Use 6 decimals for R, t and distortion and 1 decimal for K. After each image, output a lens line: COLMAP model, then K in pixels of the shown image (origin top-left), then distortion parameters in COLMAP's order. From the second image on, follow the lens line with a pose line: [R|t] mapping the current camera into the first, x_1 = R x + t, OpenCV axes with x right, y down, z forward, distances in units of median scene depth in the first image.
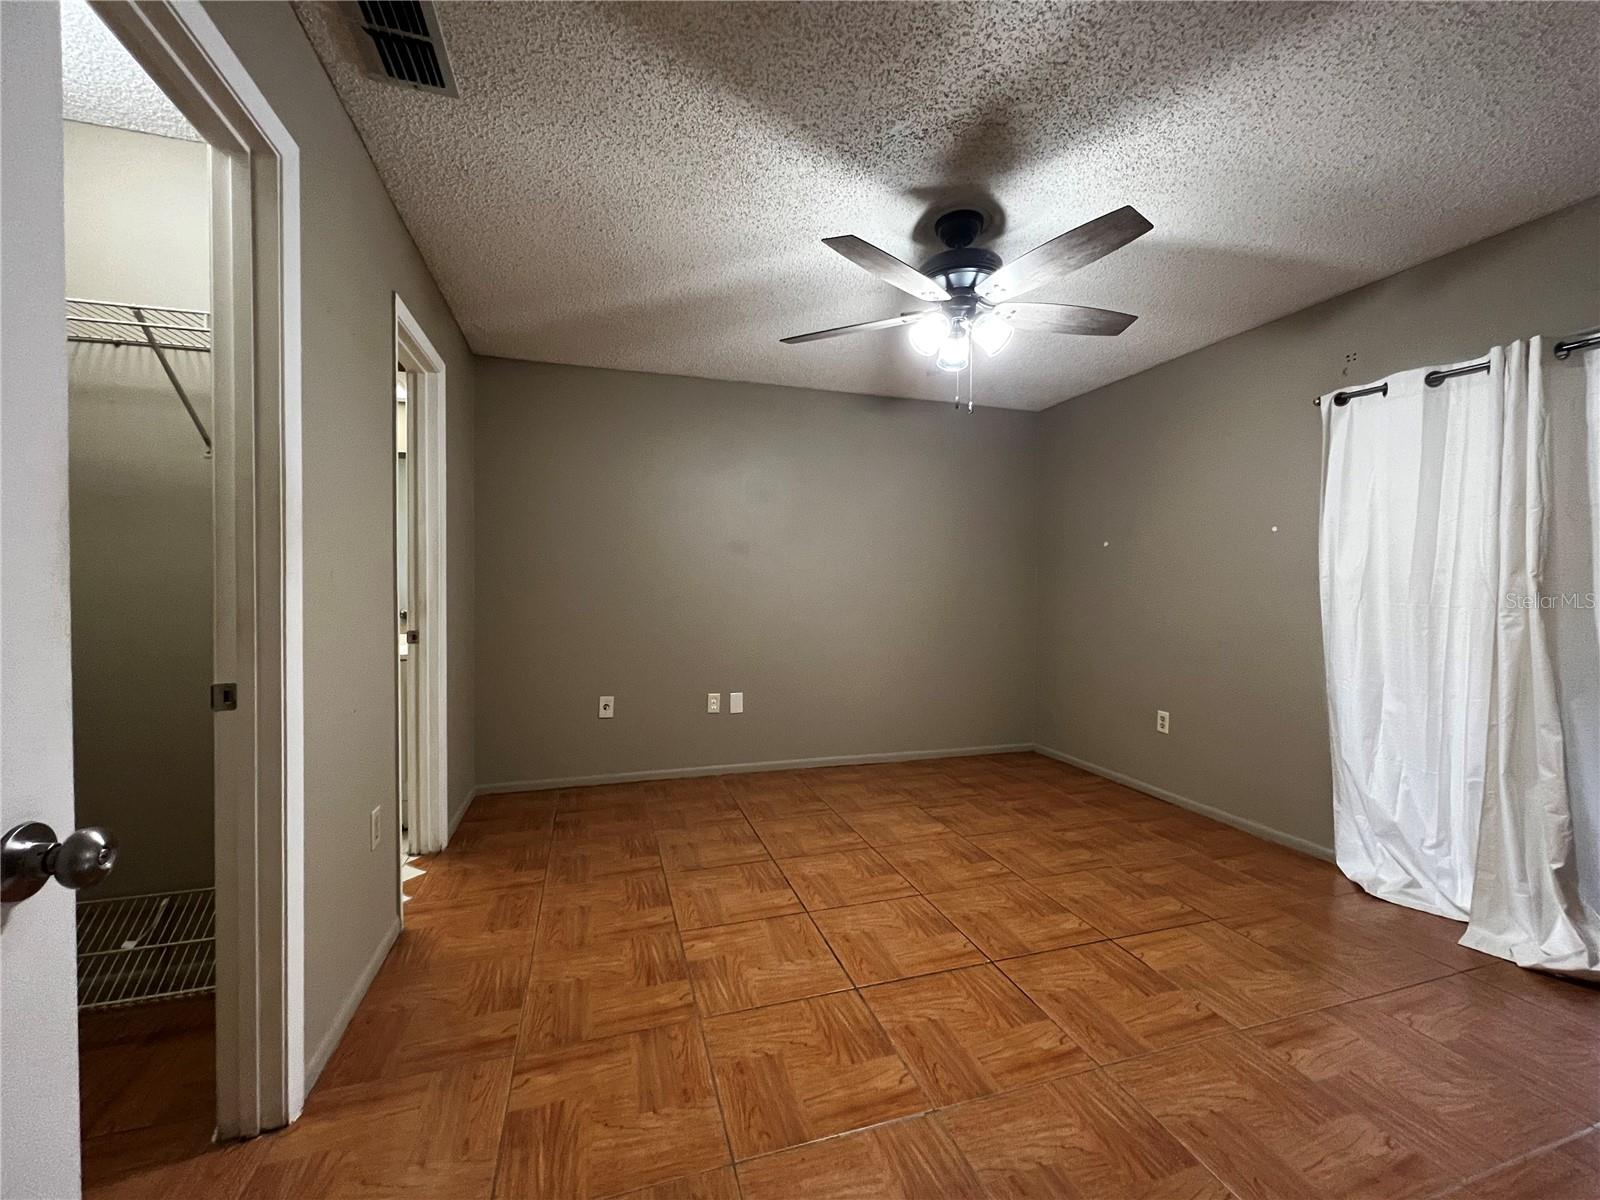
lens RADIAL K [[639.7, 0, 792.7], [0, 639.7, 598.9], [0, 0, 1]] dist [-0.001983, 0.000071]
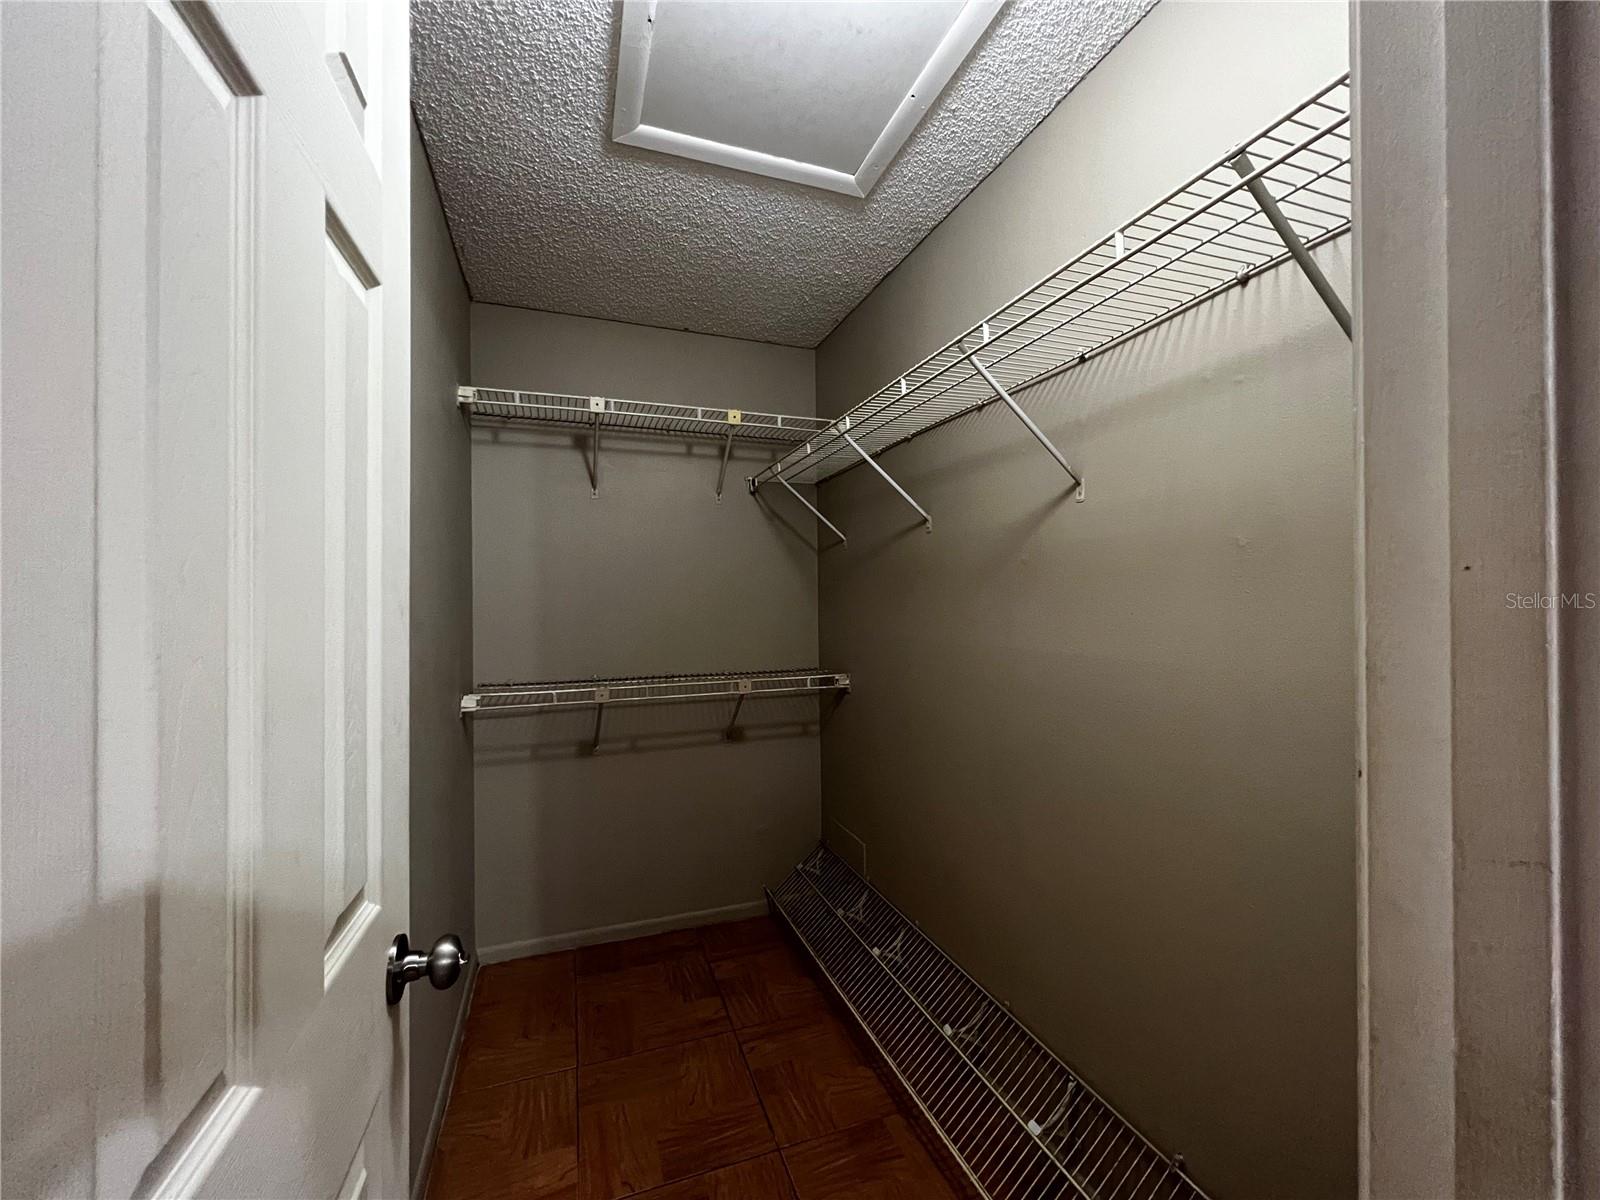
lens RADIAL K [[639.7, 0, 789.6], [0, 639.7, 597.2], [0, 0, 1]] dist [-0.001983, 0.000071]
pose [[0.041889, -0.018704, -0.998947, -0.295357], [-0.013901, 0.999717, -0.019302, -0.051687], [0.999026, 0.014695, 0.041617, 0.338380]]
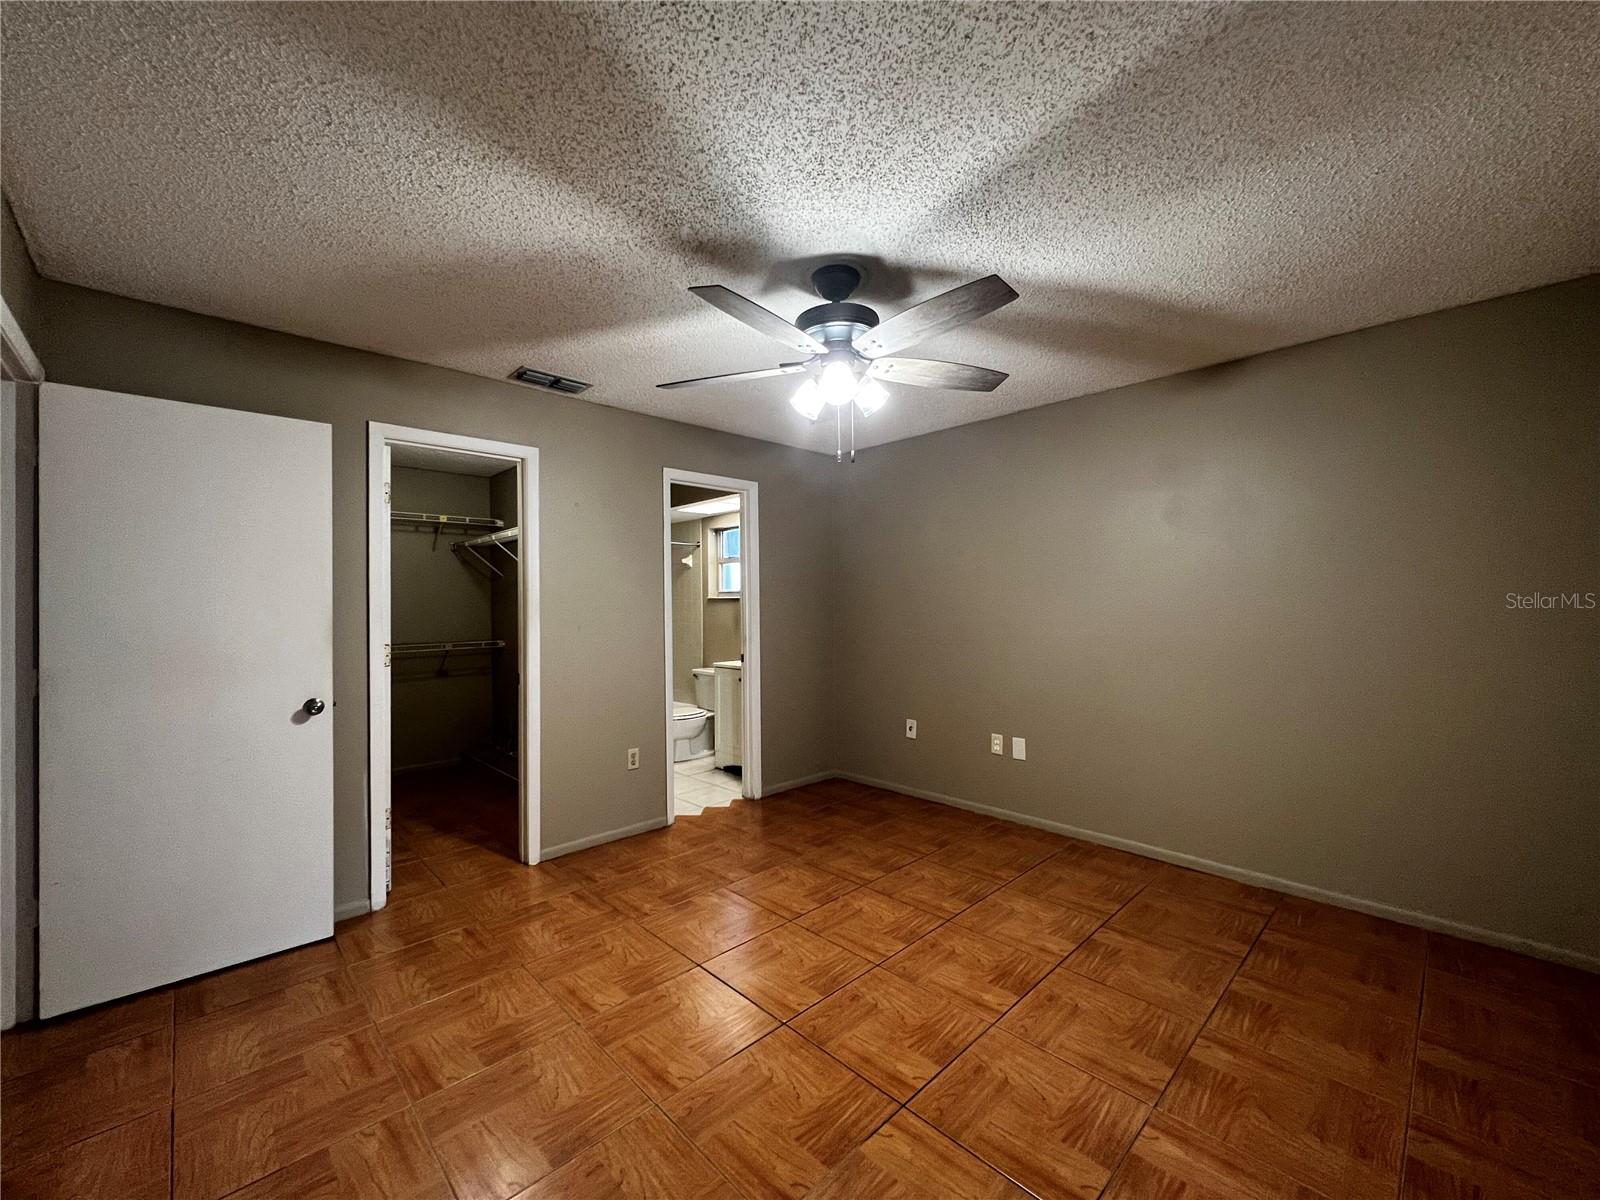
lens RADIAL K [[639.7, 0, 805.8], [0, 639.7, 592.6], [0, 0, 1]] dist [-0.001983, 0.000071]
pose [[0.458001, -0.026812, -0.888547, 0.832492], [-0.007922, 0.999382, -0.034240, -0.044591], [0.888916, 0.022721, 0.457506, 0.381782]]
